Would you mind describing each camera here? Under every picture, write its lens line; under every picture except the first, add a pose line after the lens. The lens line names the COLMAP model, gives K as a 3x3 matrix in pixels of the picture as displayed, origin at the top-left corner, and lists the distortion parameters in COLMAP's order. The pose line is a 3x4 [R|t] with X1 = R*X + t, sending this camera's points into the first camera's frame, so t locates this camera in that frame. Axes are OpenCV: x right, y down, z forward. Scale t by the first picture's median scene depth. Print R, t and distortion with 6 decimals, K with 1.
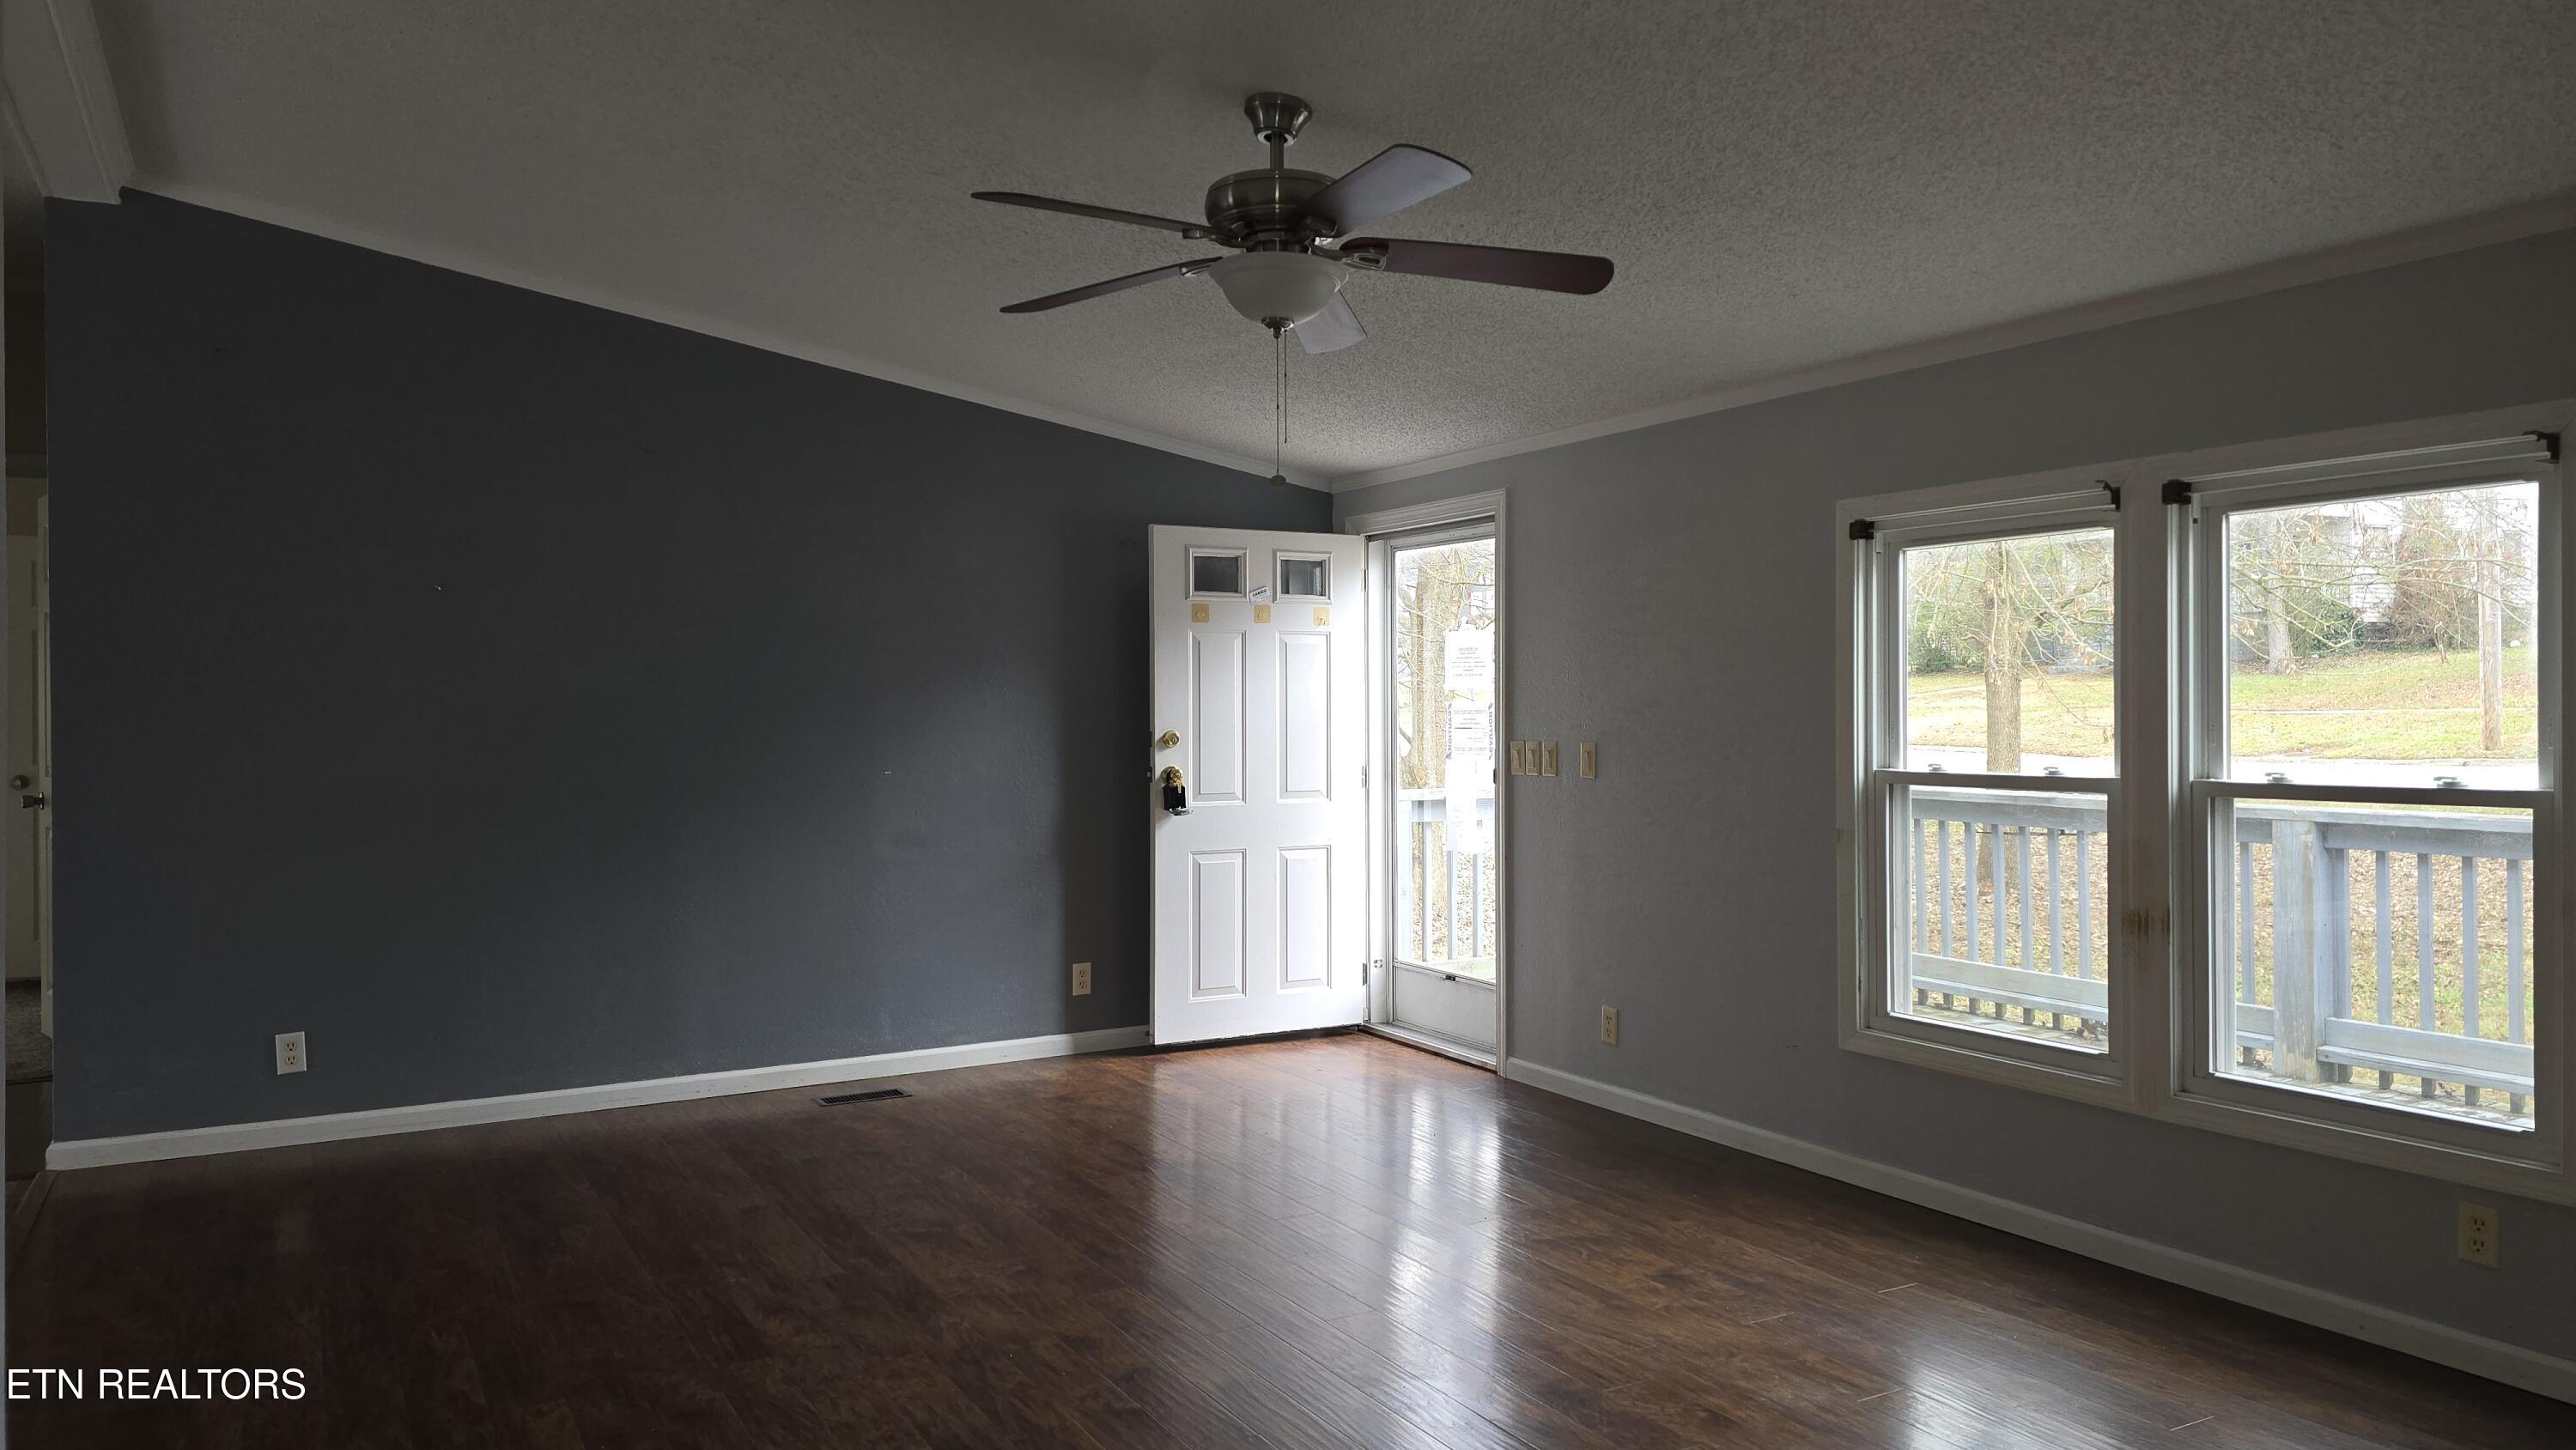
lens RADIAL K [[1764.7, 0, 1288.0], [0, 1764.7, 725.0], [0, 0, 1]] dist [0.007298, 0.001403]
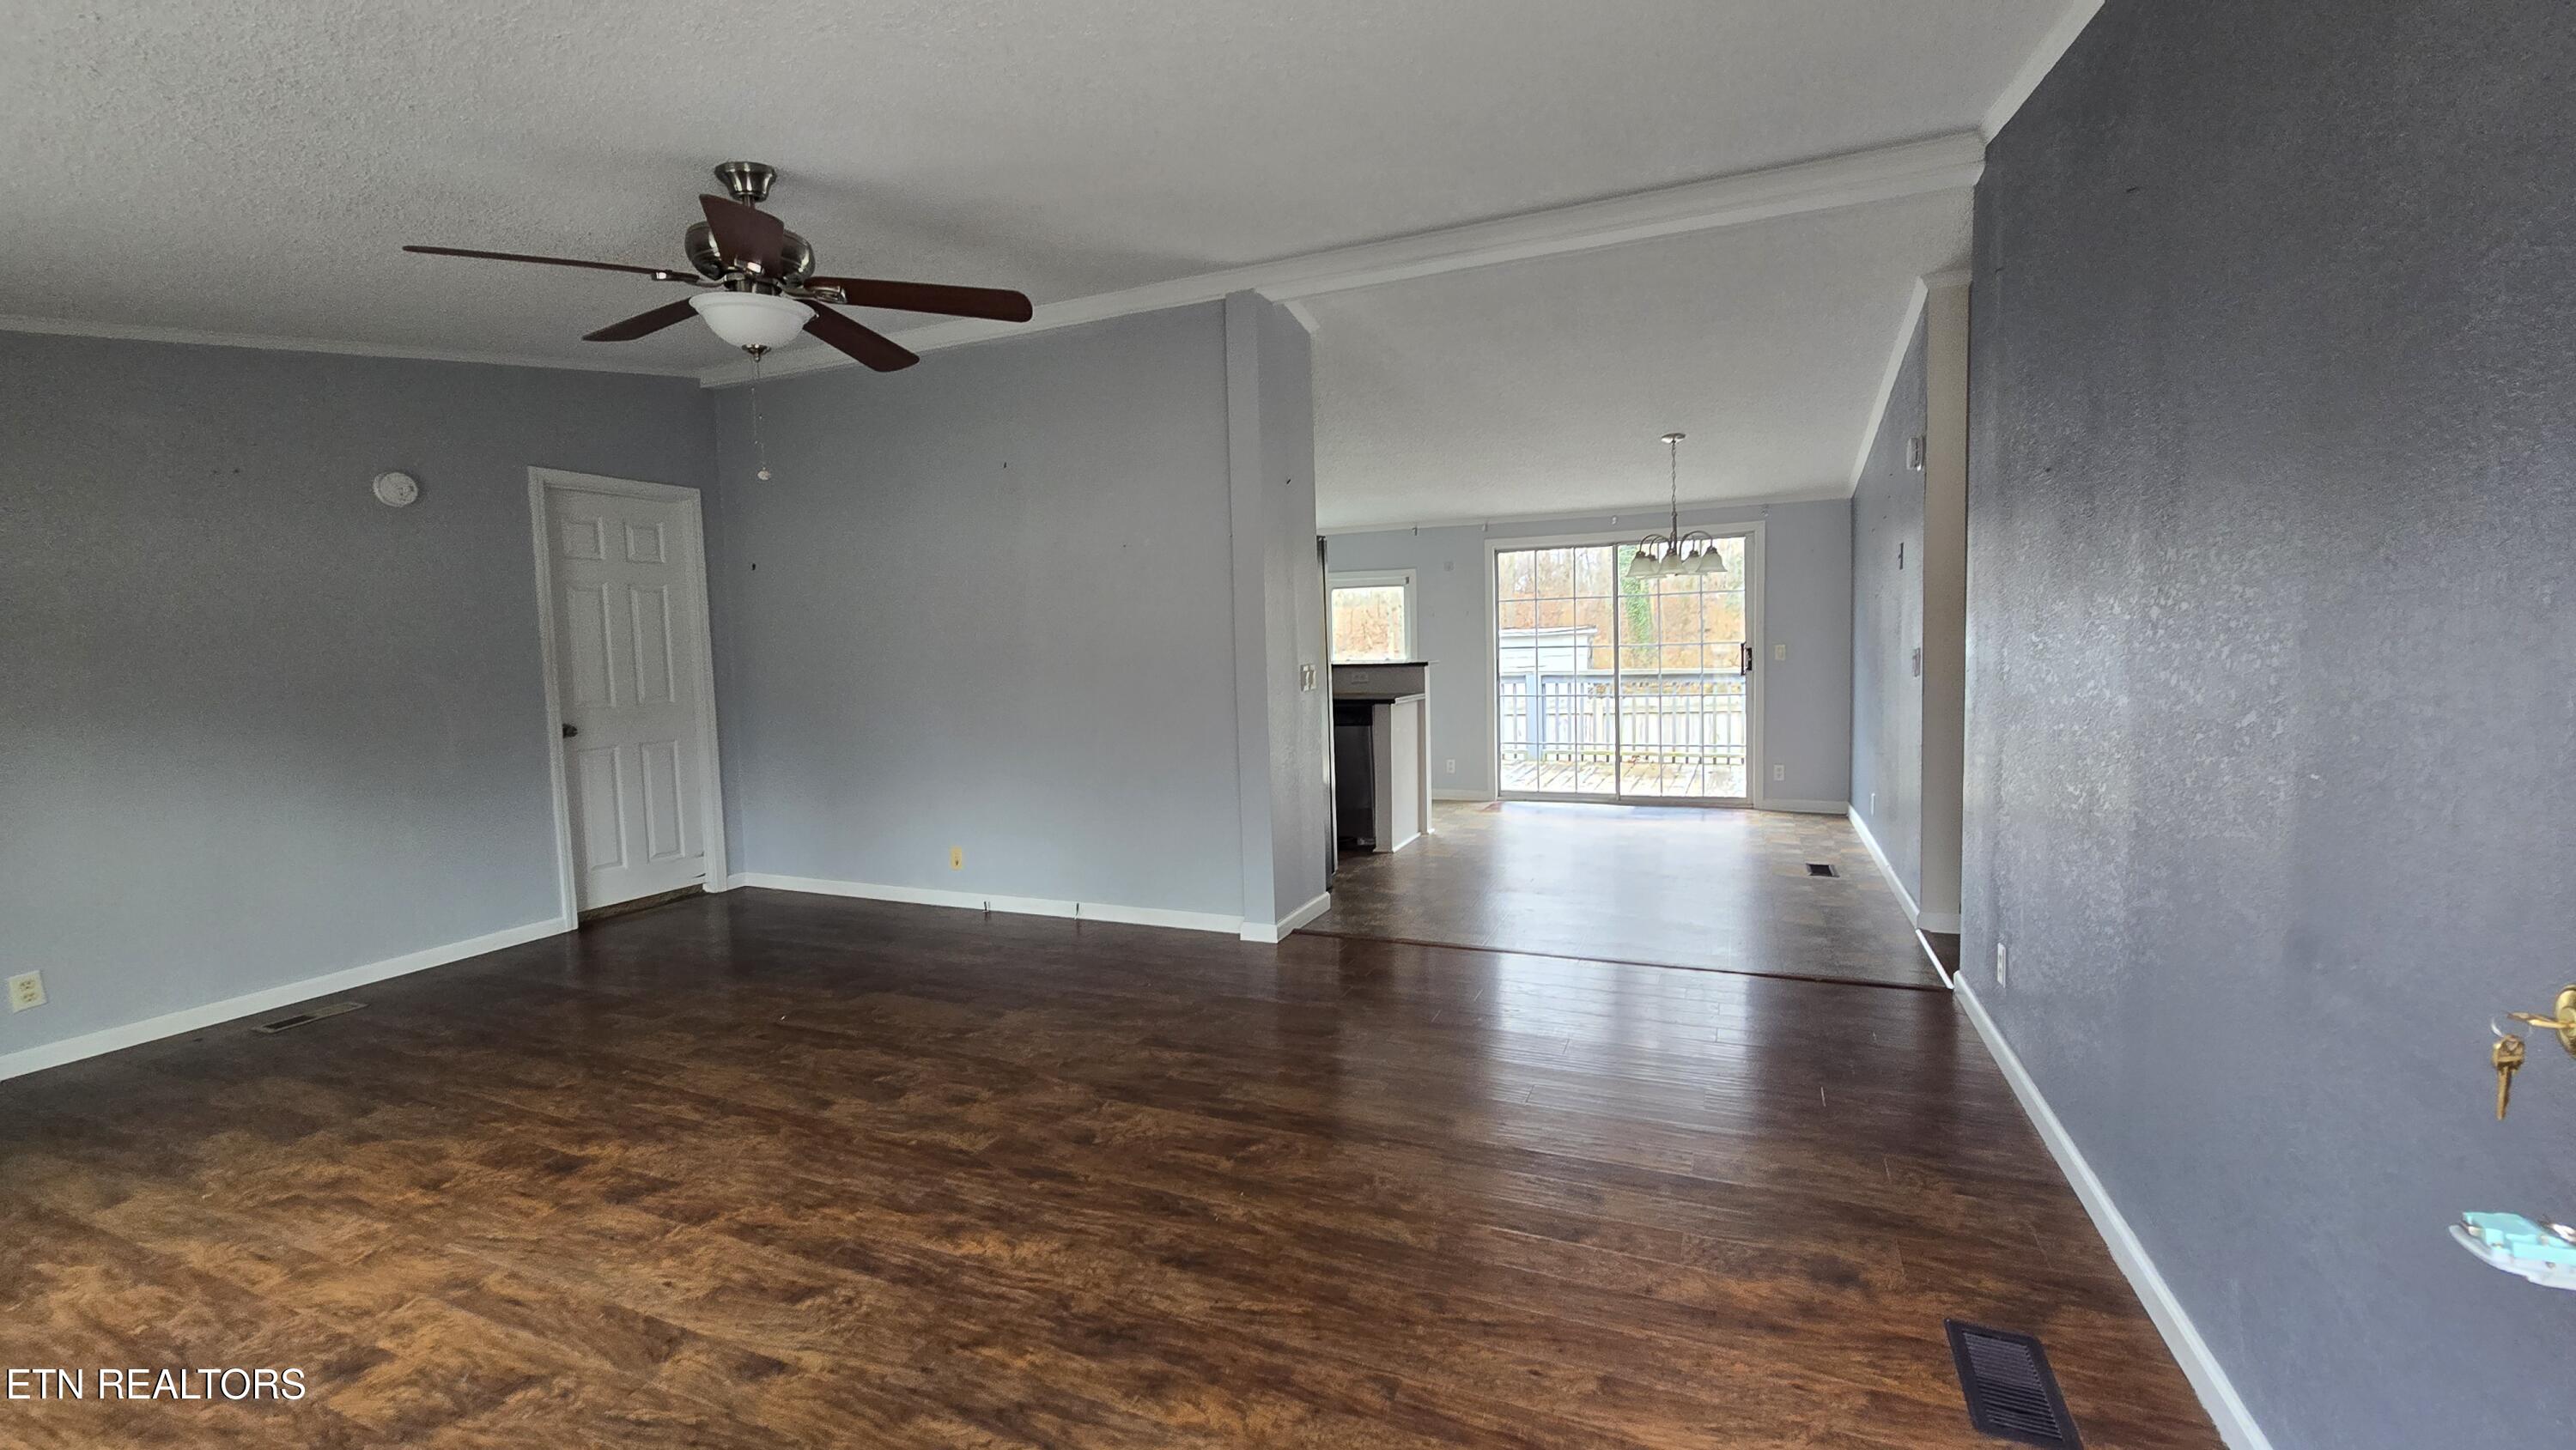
lens RADIAL K [[1002.9, 0, 1284.8], [0, 1002.9, 713.5], [0, 0, 1]] dist [-0.000263, 0.000117]
pose [[-0.786653, 0.071910, -0.613193, 0.141865], [0.026947, 0.996246, 0.082262, -0.023563], [0.616807, 0.048188, -0.785638, 1.660730]]
